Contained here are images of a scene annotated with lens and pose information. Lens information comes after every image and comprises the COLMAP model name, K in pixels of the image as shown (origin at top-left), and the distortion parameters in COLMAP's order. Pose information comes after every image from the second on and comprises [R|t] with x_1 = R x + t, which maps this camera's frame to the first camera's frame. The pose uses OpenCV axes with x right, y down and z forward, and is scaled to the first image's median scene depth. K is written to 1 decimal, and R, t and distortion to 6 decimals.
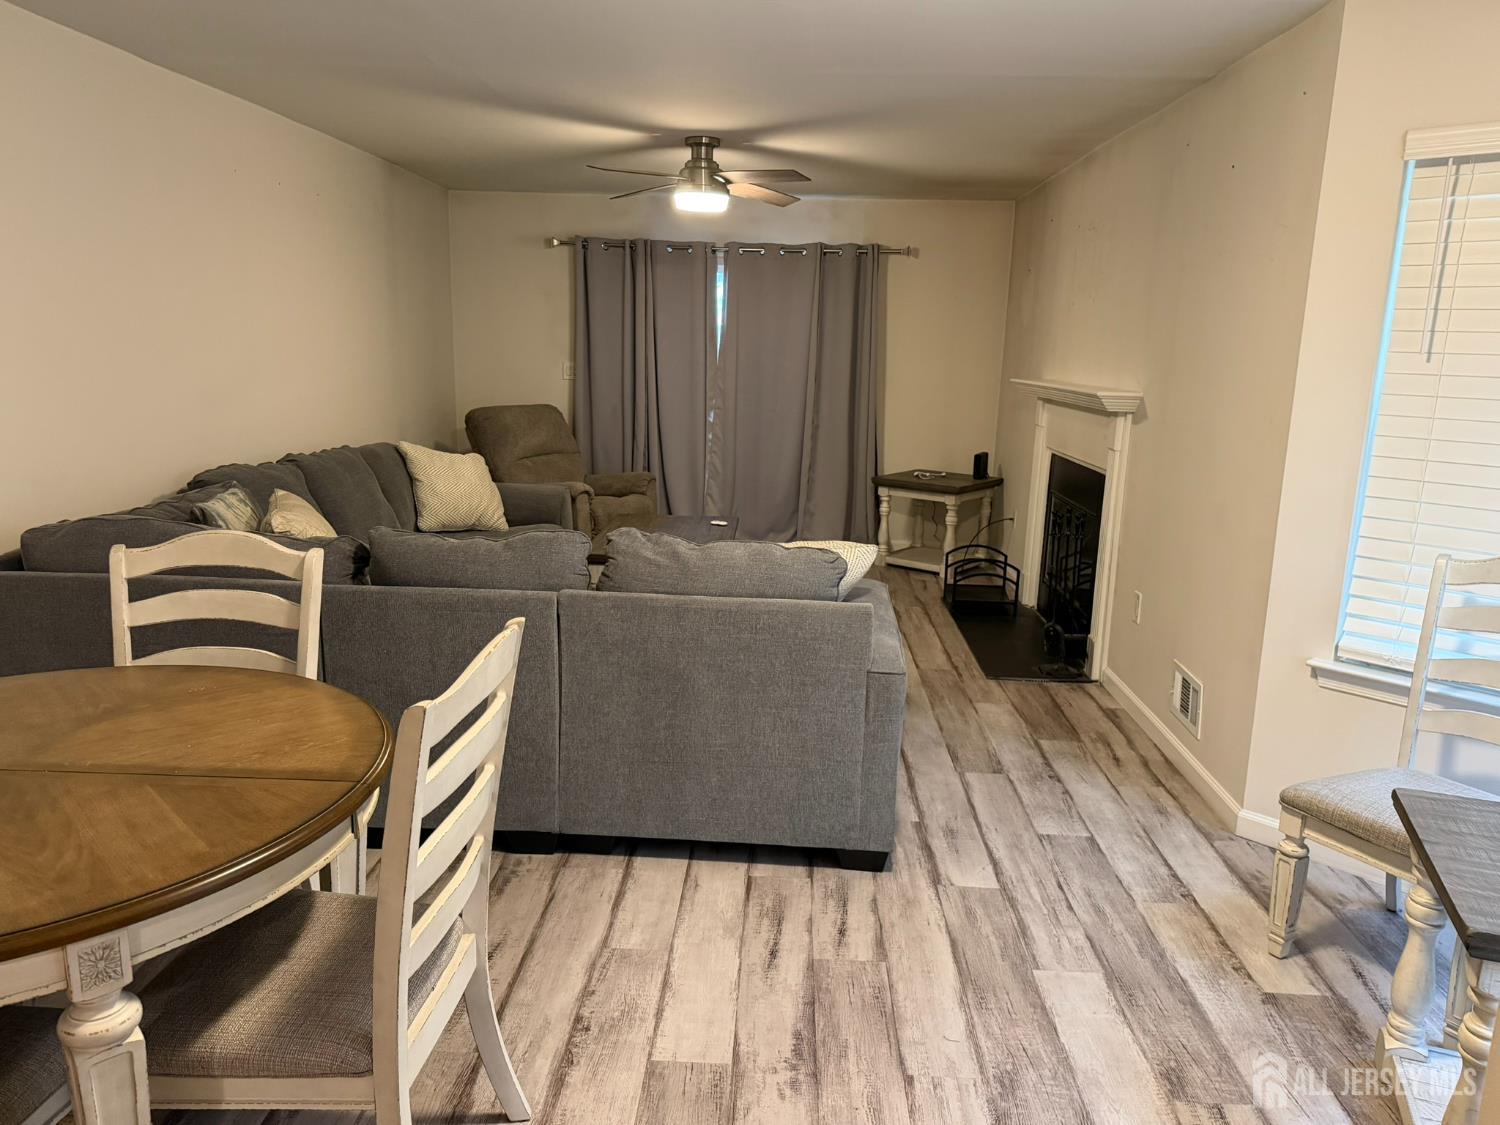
lens RADIAL K [[1053.1, 0, 749.4], [0, 1053.1, 650.8], [0, 0, 1]] dist [0.035147, -0.057496]
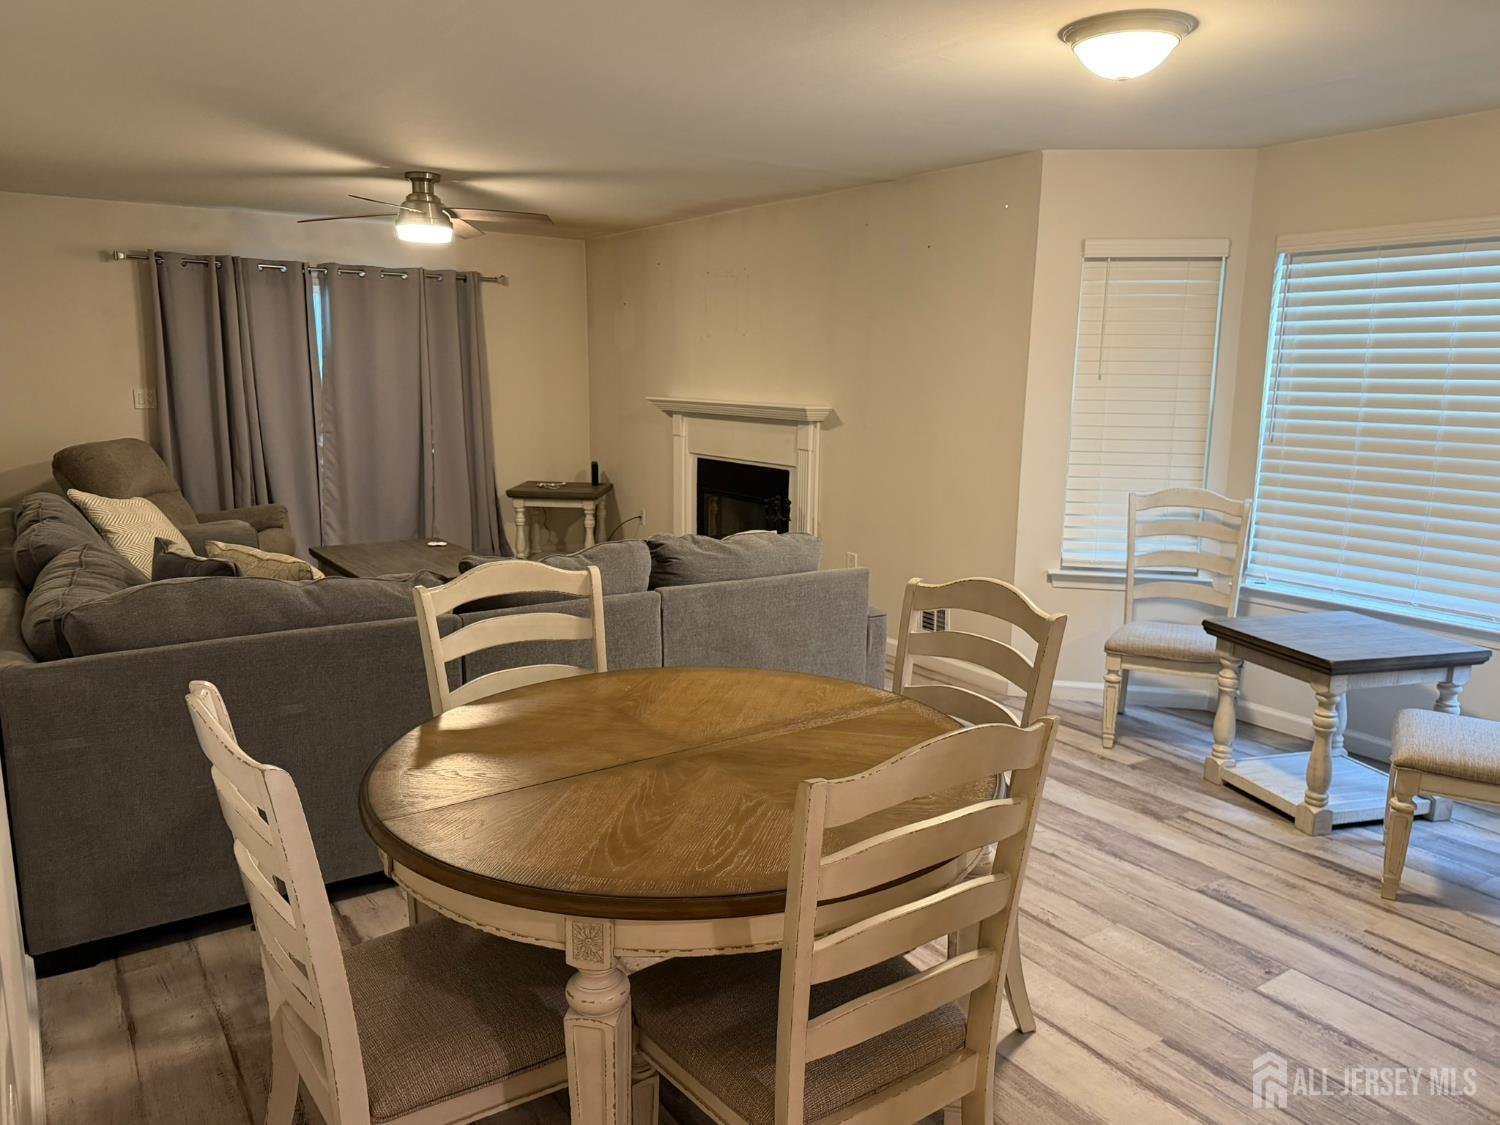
lens RADIAL K [[1061.2, 0, 745.9], [0, 1061.2, 651.8], [0, 0, 1]] dist [0.091952, -0.141238]
pose [[0.797179, -0.167532, 0.580033, -0.482972], [0.174470, 0.983664, 0.044327, -0.014150], [-0.577984, 0.065862, 0.813386, -0.011952]]
